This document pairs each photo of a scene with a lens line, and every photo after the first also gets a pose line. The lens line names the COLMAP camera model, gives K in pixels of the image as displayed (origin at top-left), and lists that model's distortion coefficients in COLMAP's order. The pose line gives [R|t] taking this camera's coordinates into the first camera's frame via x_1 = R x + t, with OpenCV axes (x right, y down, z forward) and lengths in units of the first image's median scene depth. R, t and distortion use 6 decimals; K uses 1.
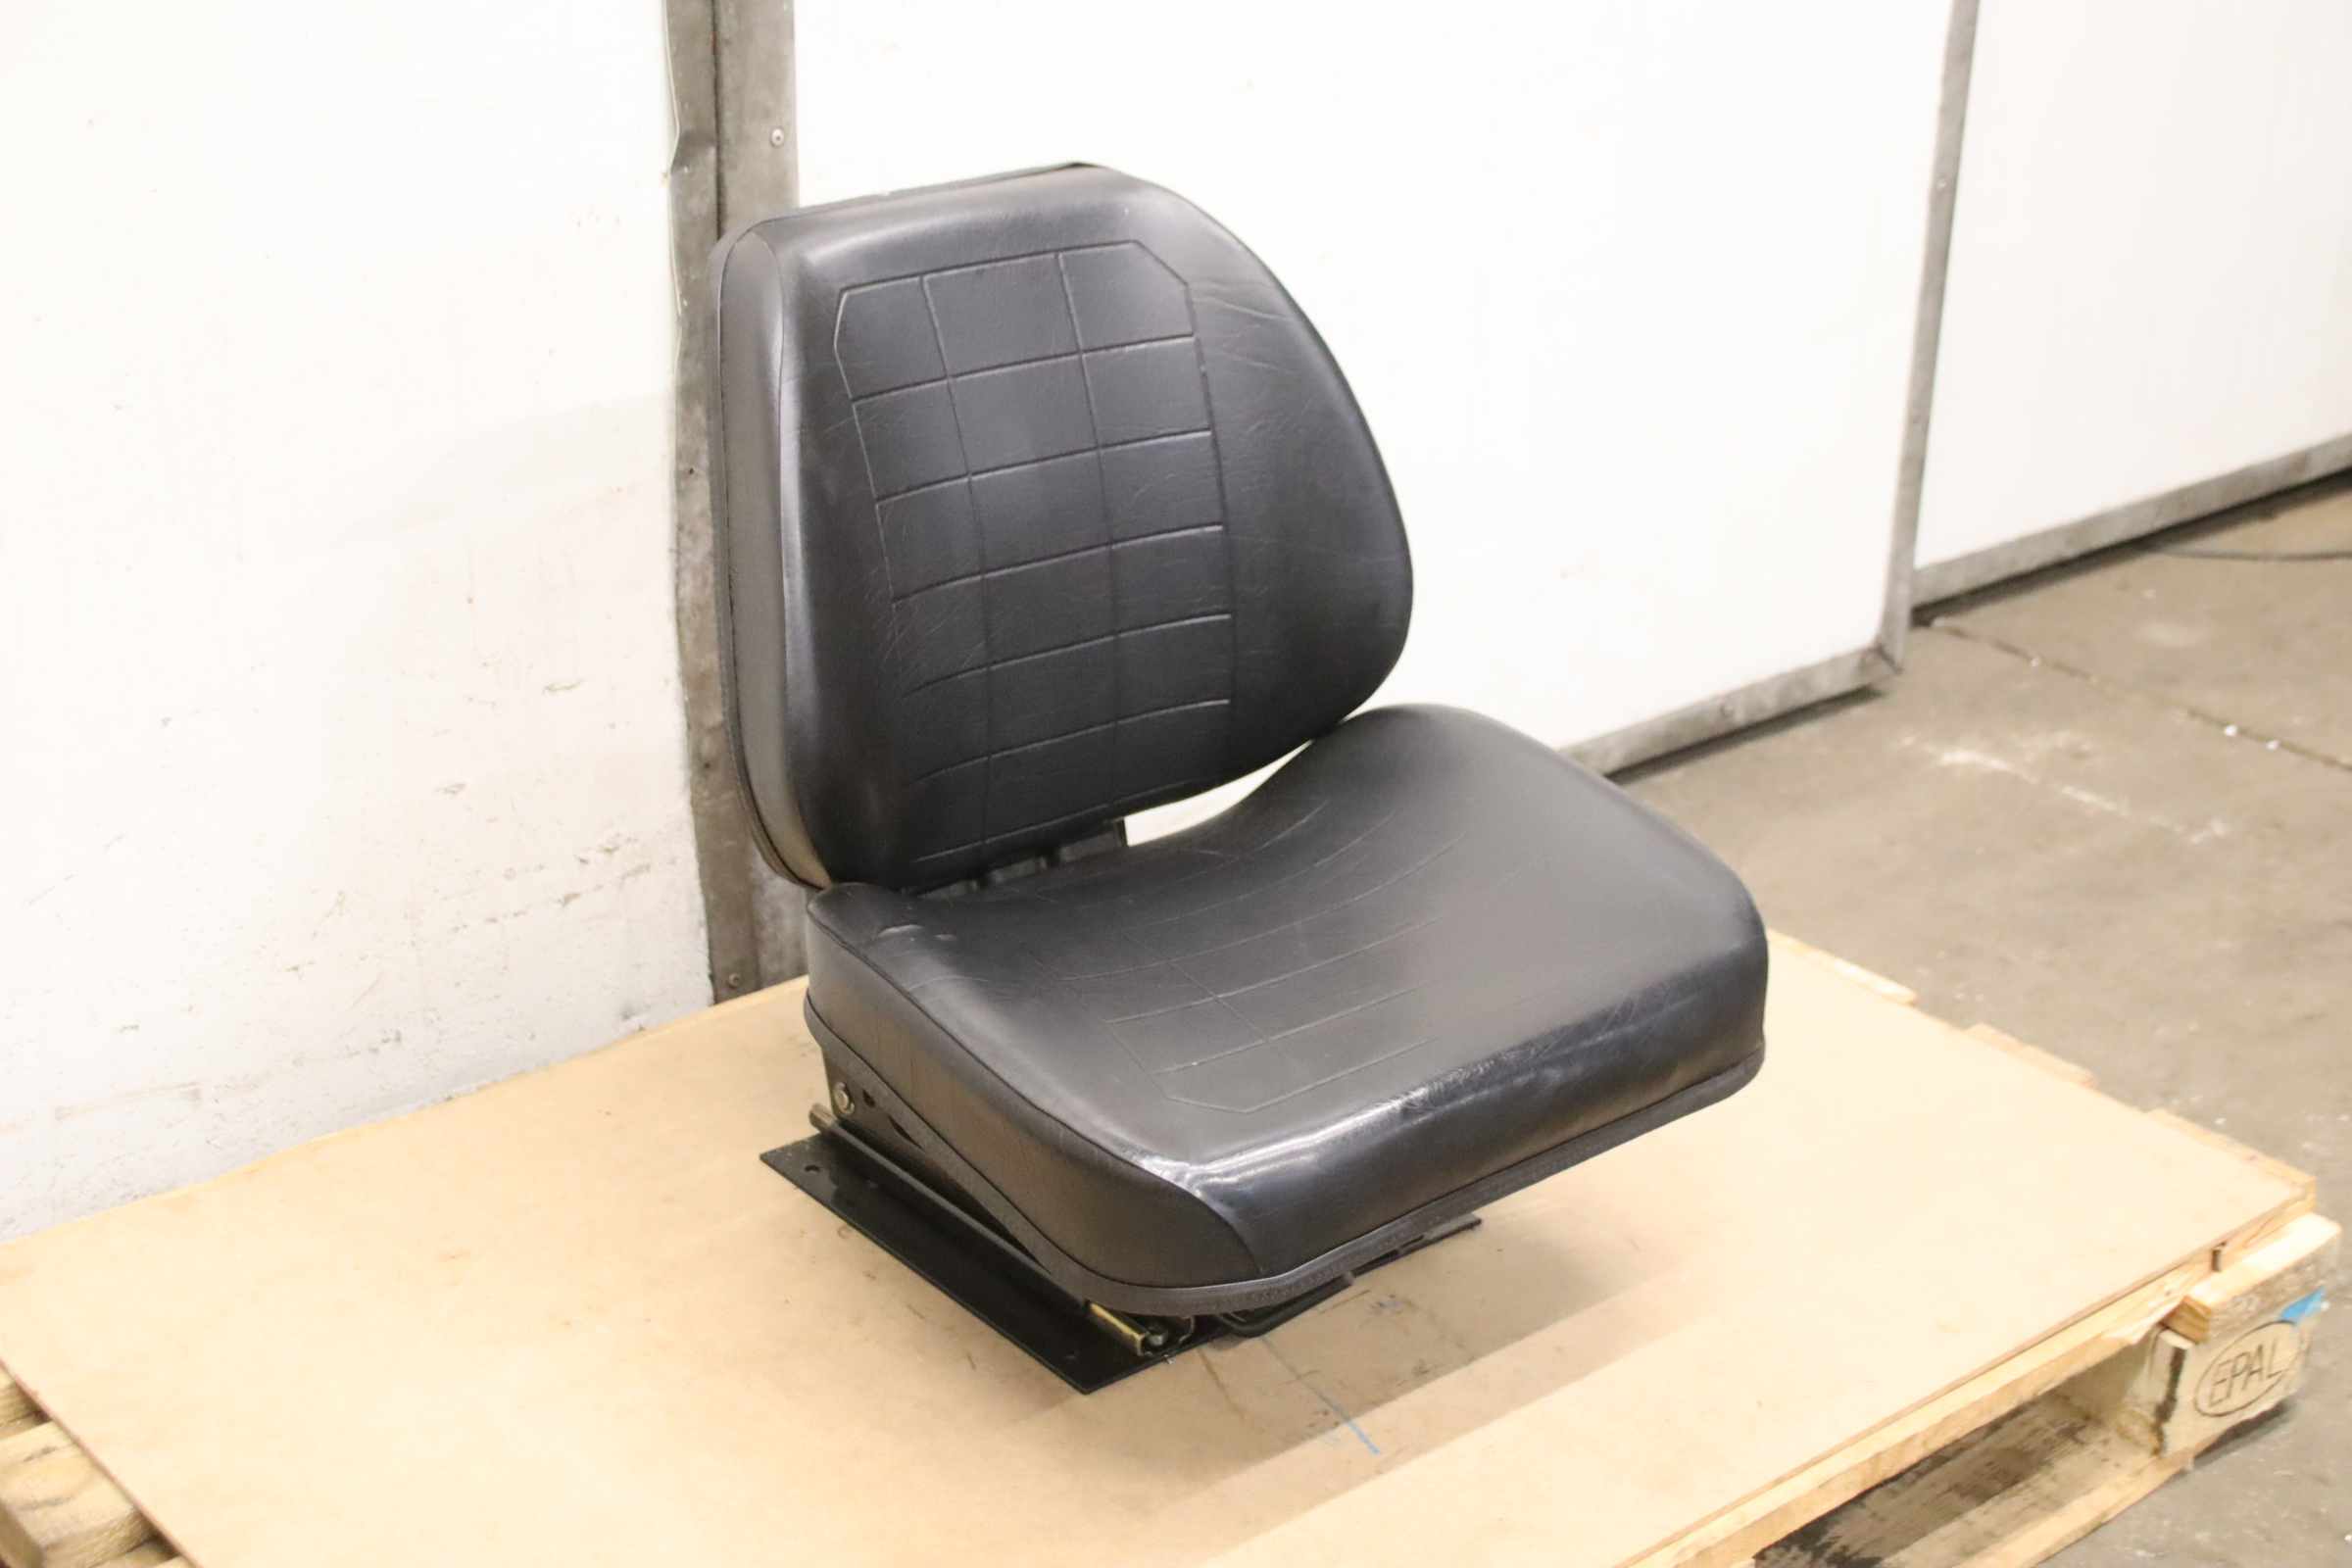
lens RADIAL K [[3506.4, 0, 1181.3], [0, 3506.4, 785.7], [0, 0, 1]] dist [0.087925, 0.000000]
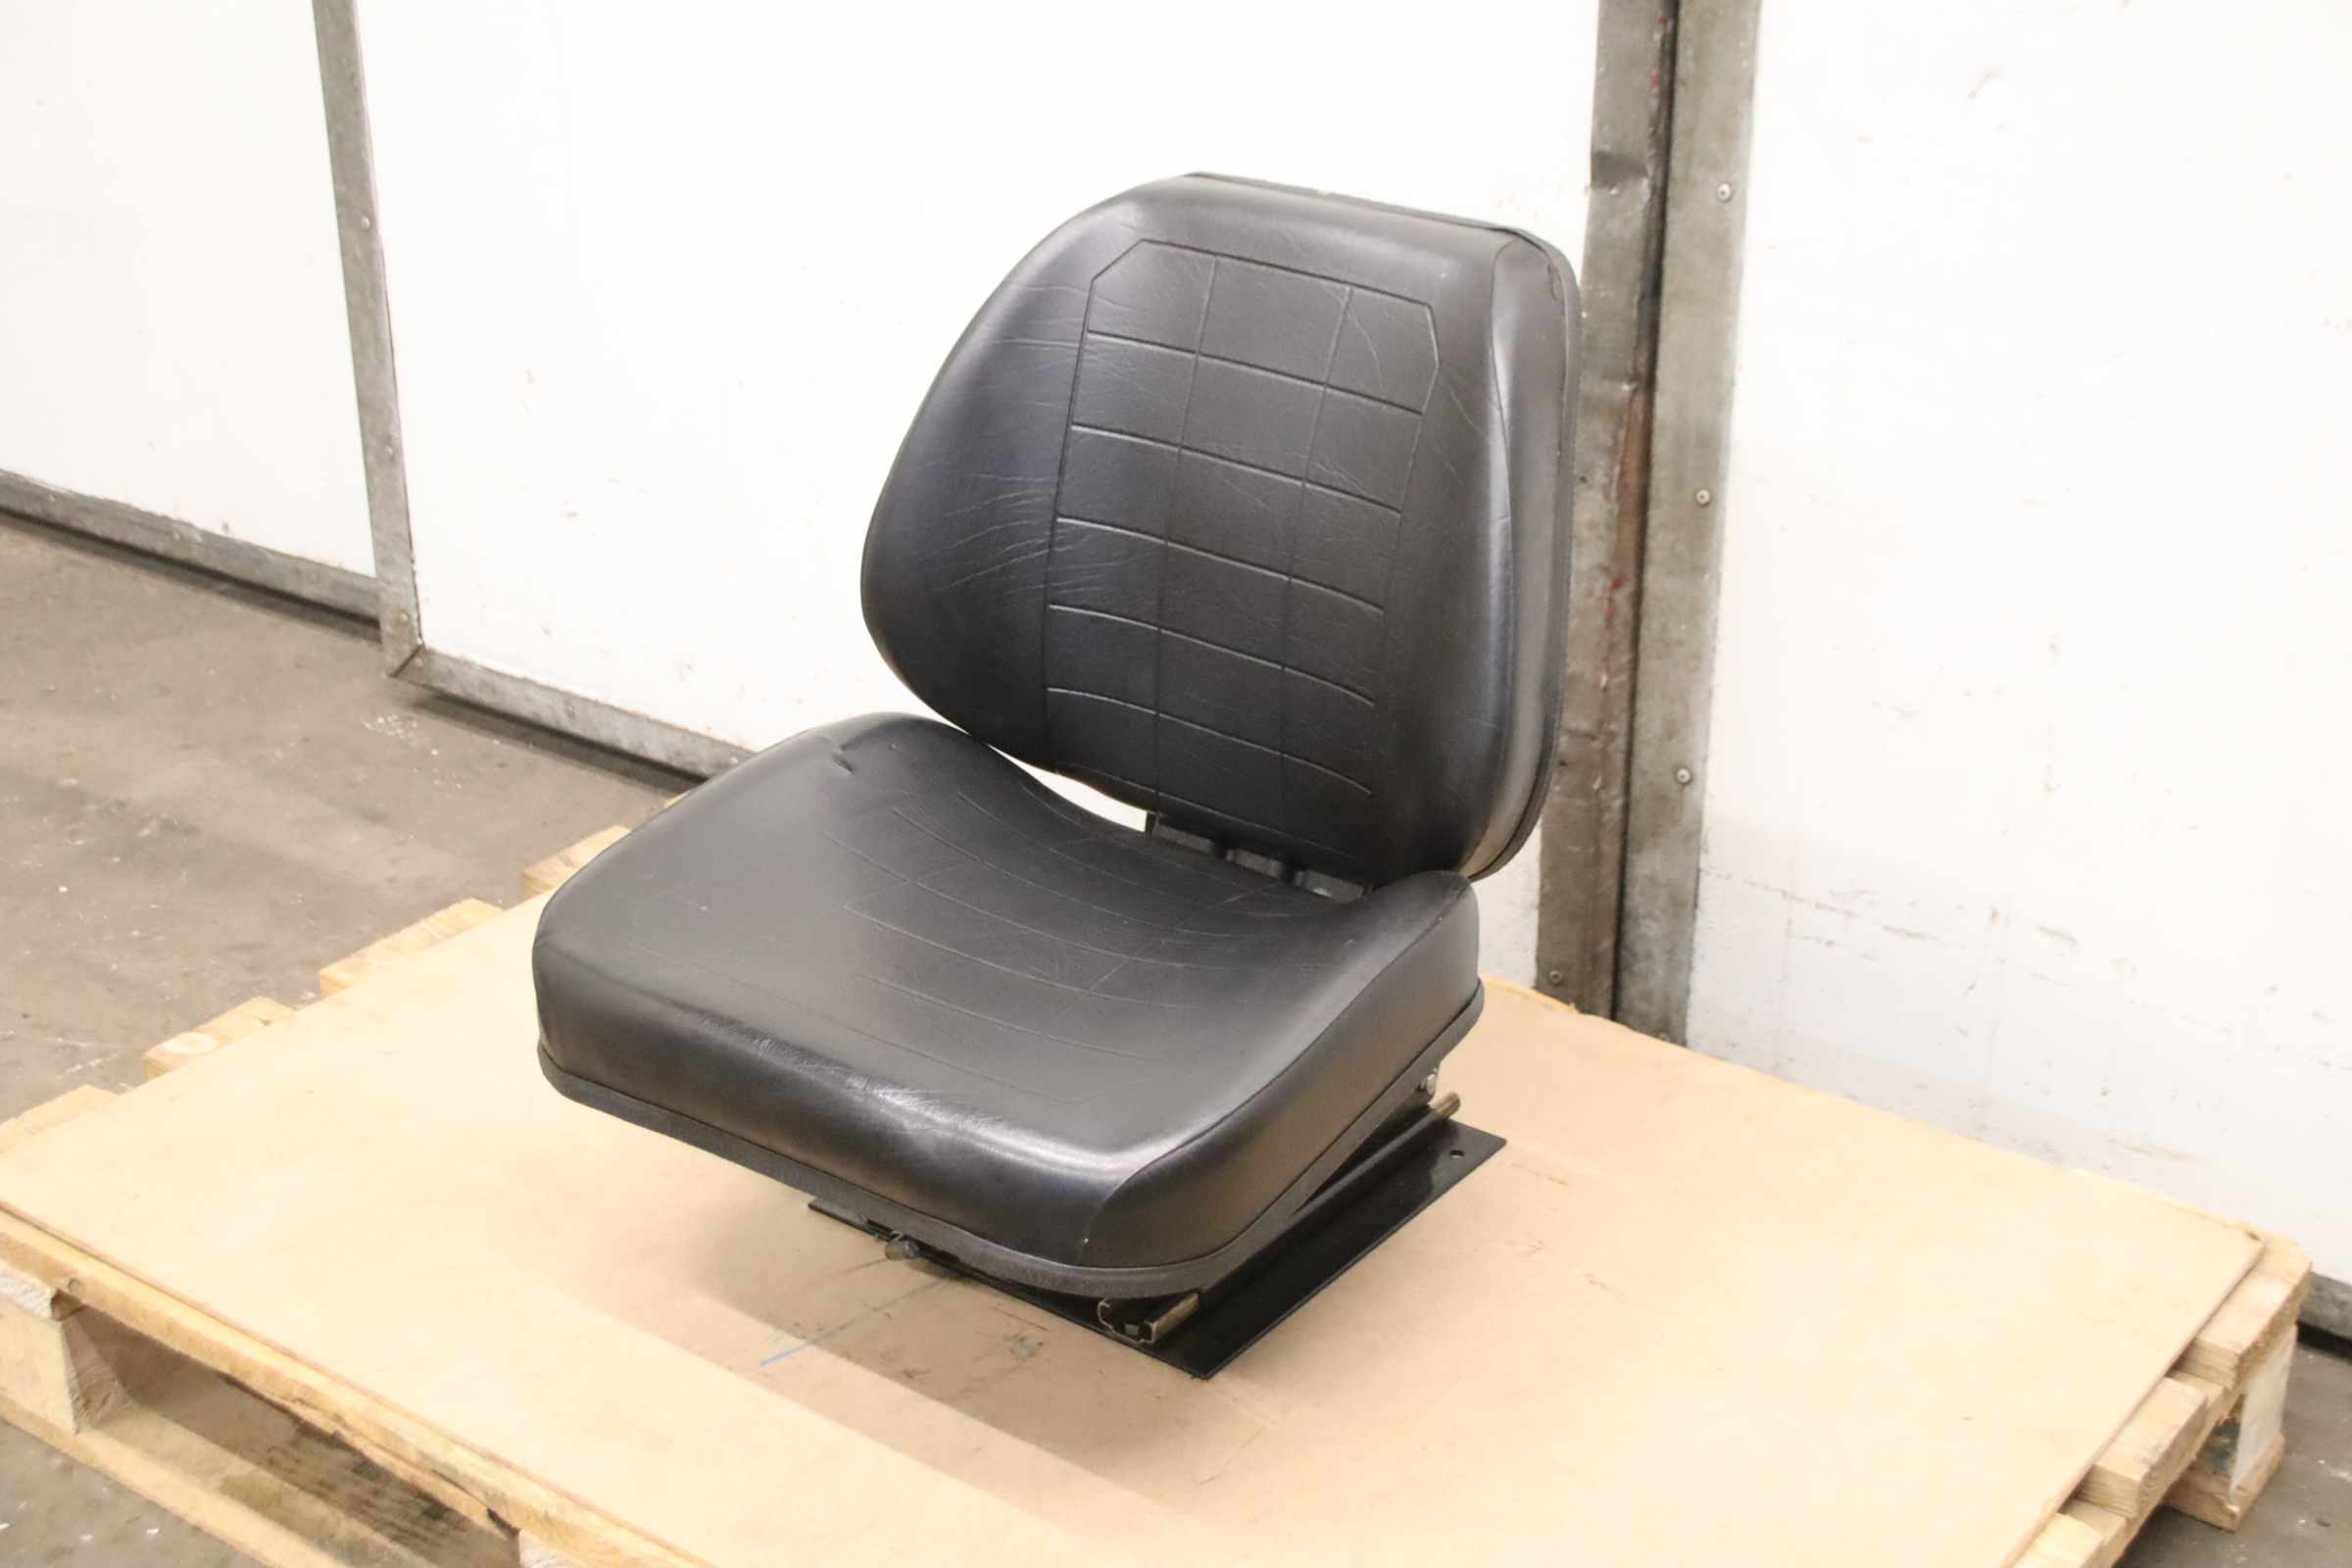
lens RADIAL K [[3296.5, 0, 1177.0], [0, 3296.5, 792.3], [0, 0, 1]] dist [0.035373, 0.000000]
pose [[0.232287, 0.384825, -0.893282, 0.796590], [-0.390055, 0.878174, 0.276888, -0.250264], [0.891011, 0.284112, 0.354091, 0.626880]]
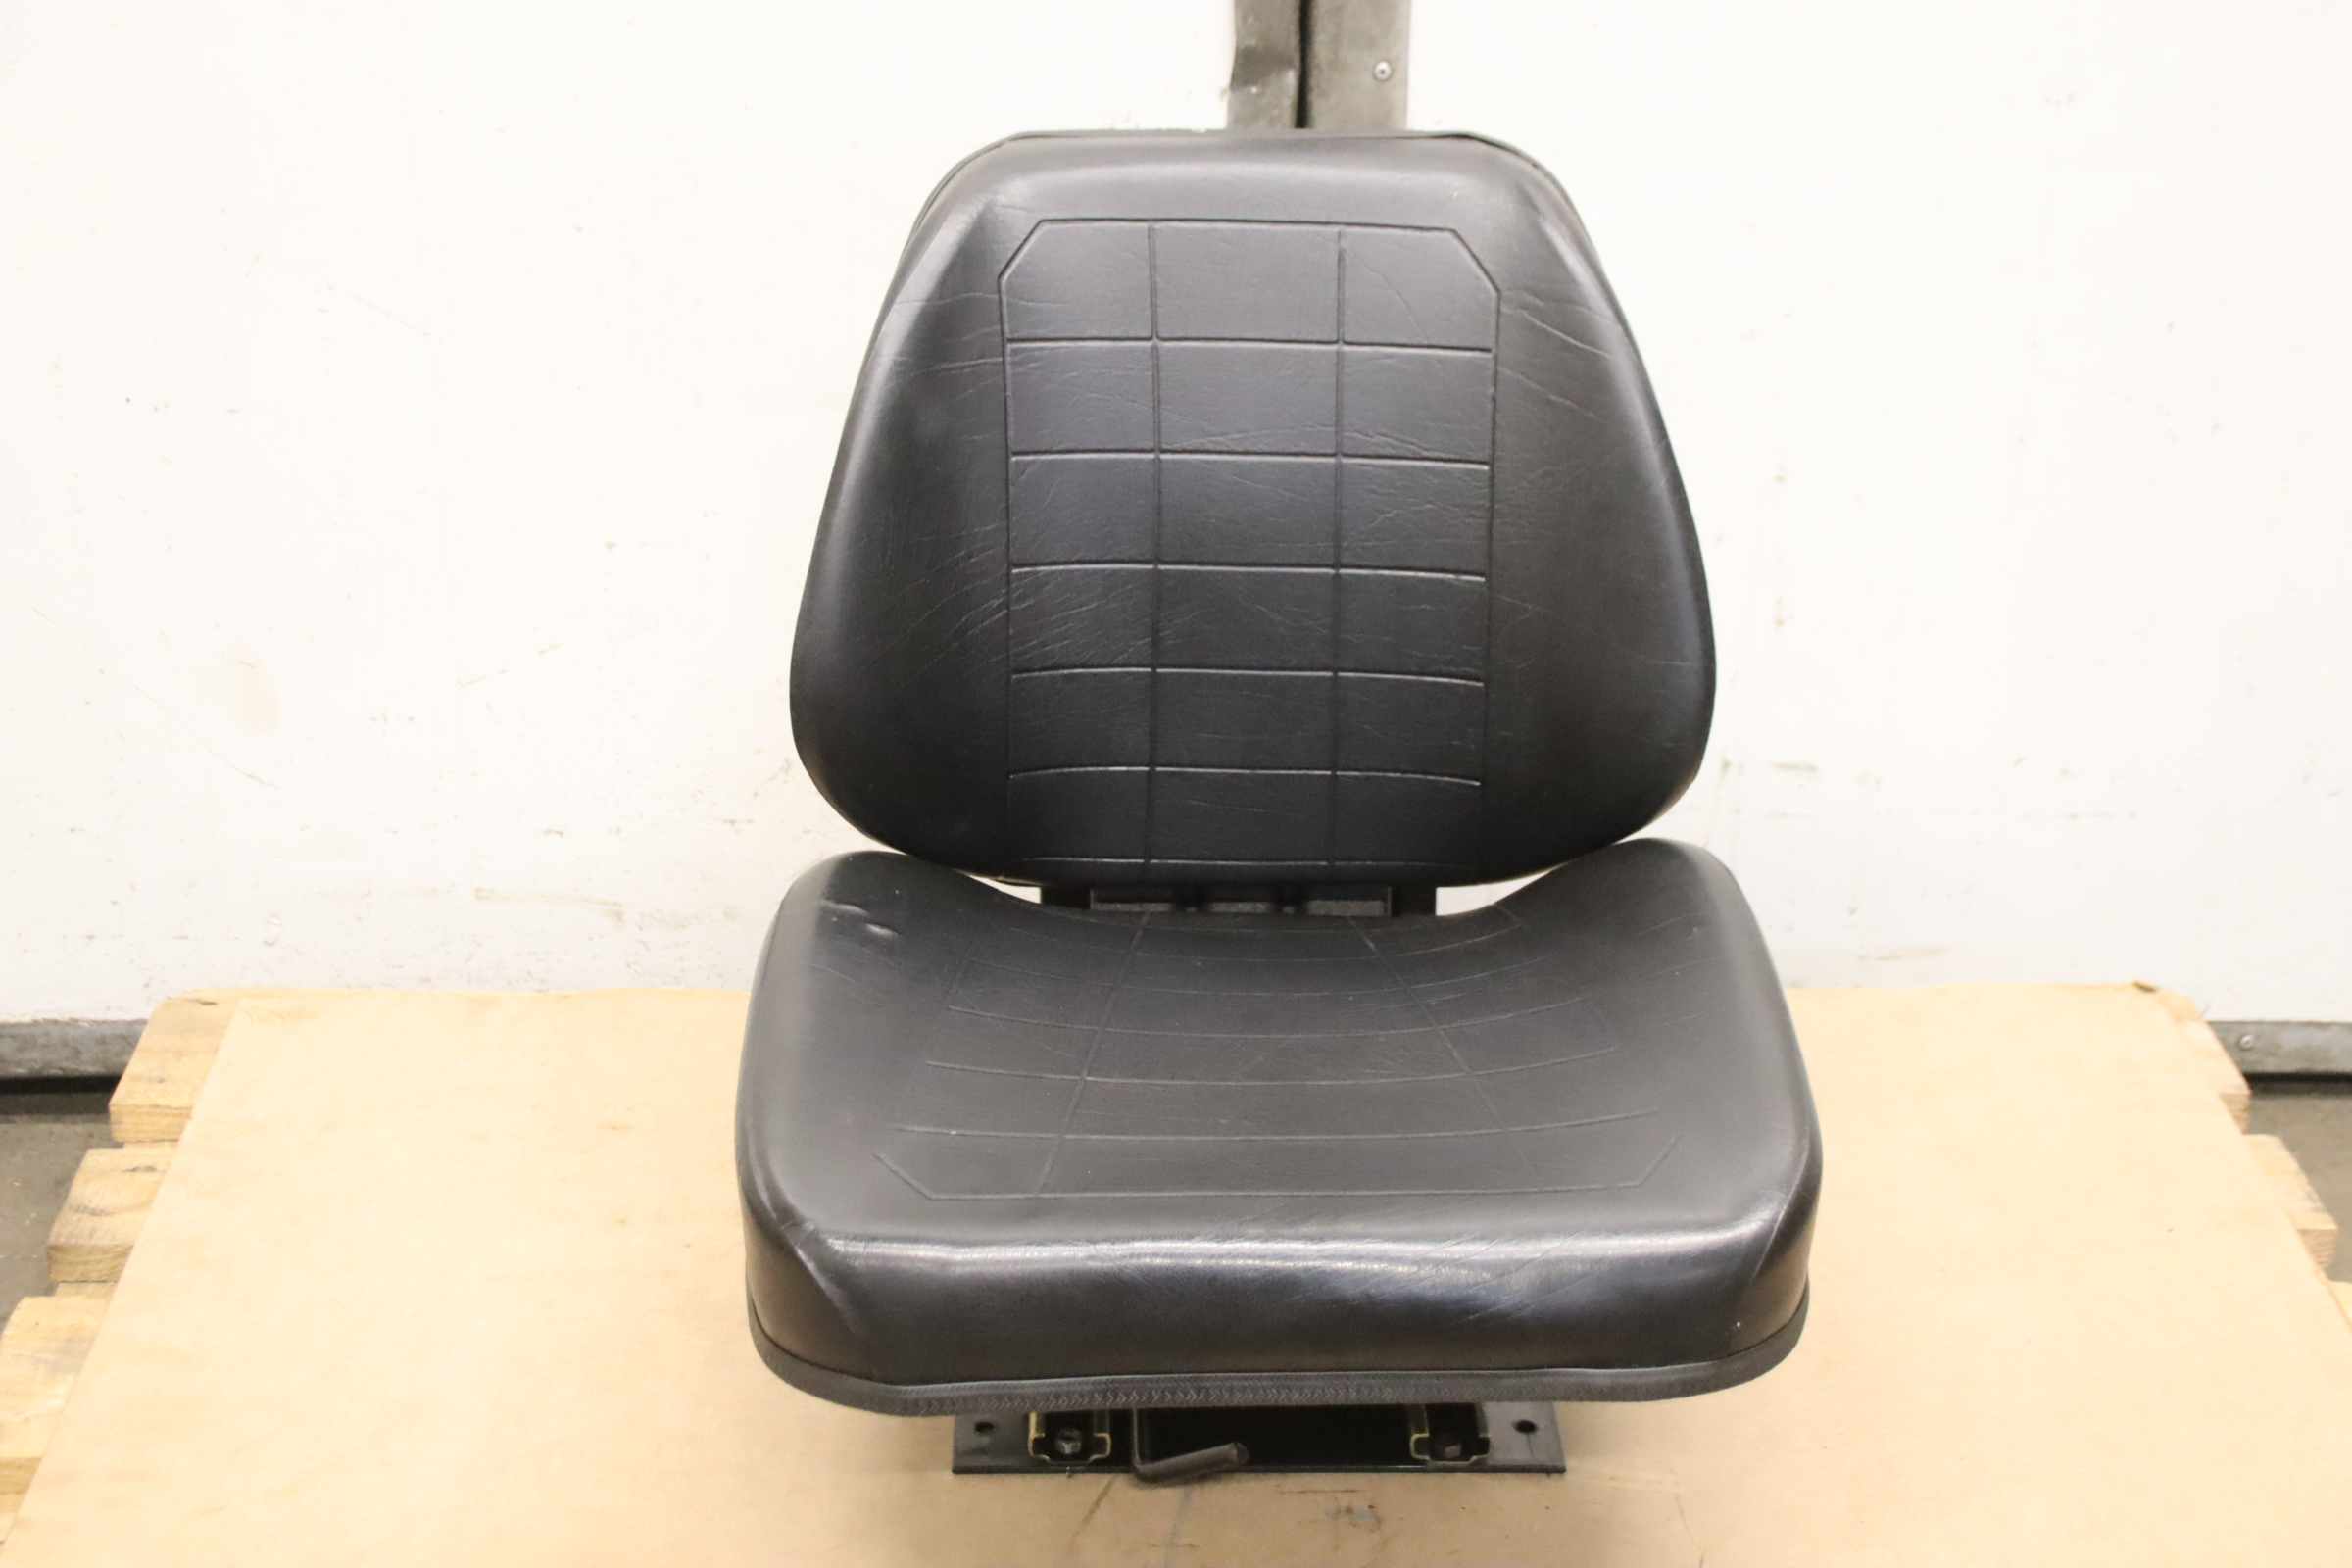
lens RADIAL K [[3726.3, 0, 1174.4], [0, 3726.3, 776.9], [0, 0, 1]] dist [0.111102, 0.000000]
pose [[0.786511, 0.245846, -0.566533, 0.461265], [-0.244159, 0.966396, 0.080402, -0.079217], [0.567262, 0.075087, 0.820107, 0.214458]]
